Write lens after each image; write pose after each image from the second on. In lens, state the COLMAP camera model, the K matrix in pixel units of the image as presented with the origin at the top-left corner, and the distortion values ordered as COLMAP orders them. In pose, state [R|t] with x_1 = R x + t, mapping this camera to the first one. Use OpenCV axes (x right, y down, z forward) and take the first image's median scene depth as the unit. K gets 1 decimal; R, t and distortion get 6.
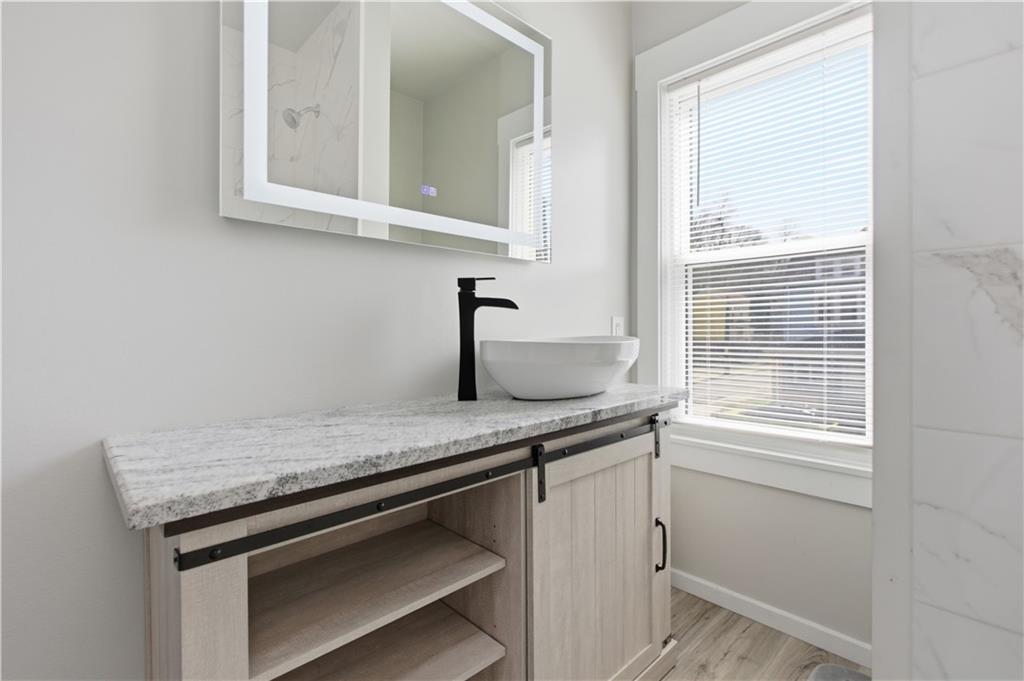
lens RADIAL K [[472.2, 0, 512.0], [0, 472.2, 327.7], [0, 0, 1]] dist [-0.007238, -0.000486]
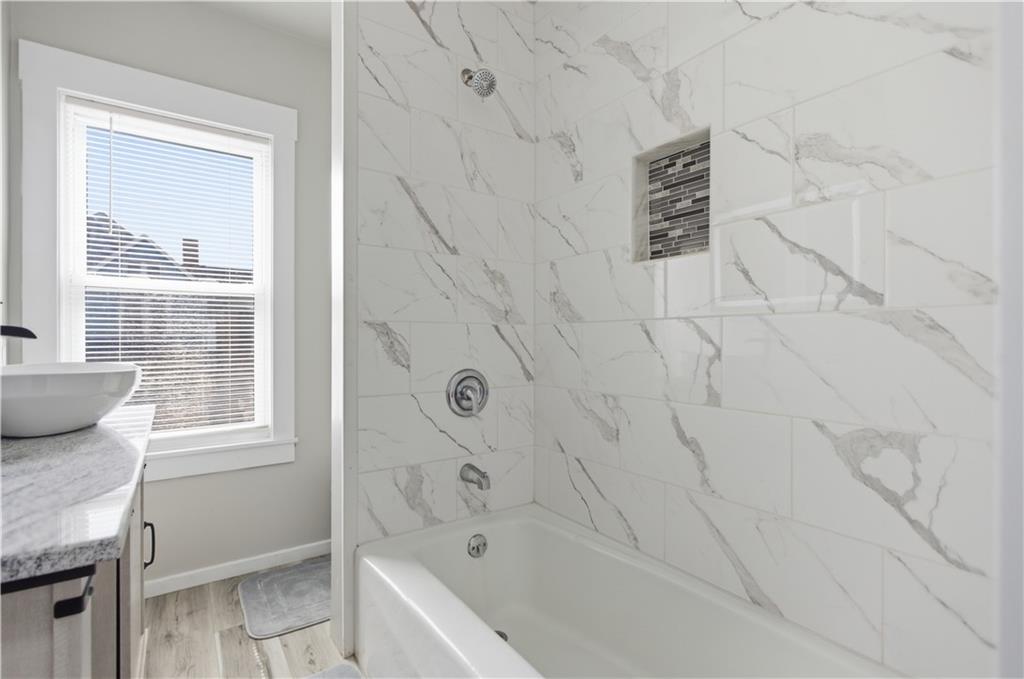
lens RADIAL K [[463.3, 0, 515.3], [0, 463.3, 335.2], [0, 0, 1]] dist [-0.004553, 0.000555]
pose [[0.139386, 0.009614, 0.990192, -0.620812], [-0.001609, 0.999954, -0.009483, -0.032215], [-0.990237, -0.000272, 0.139395, -0.036204]]
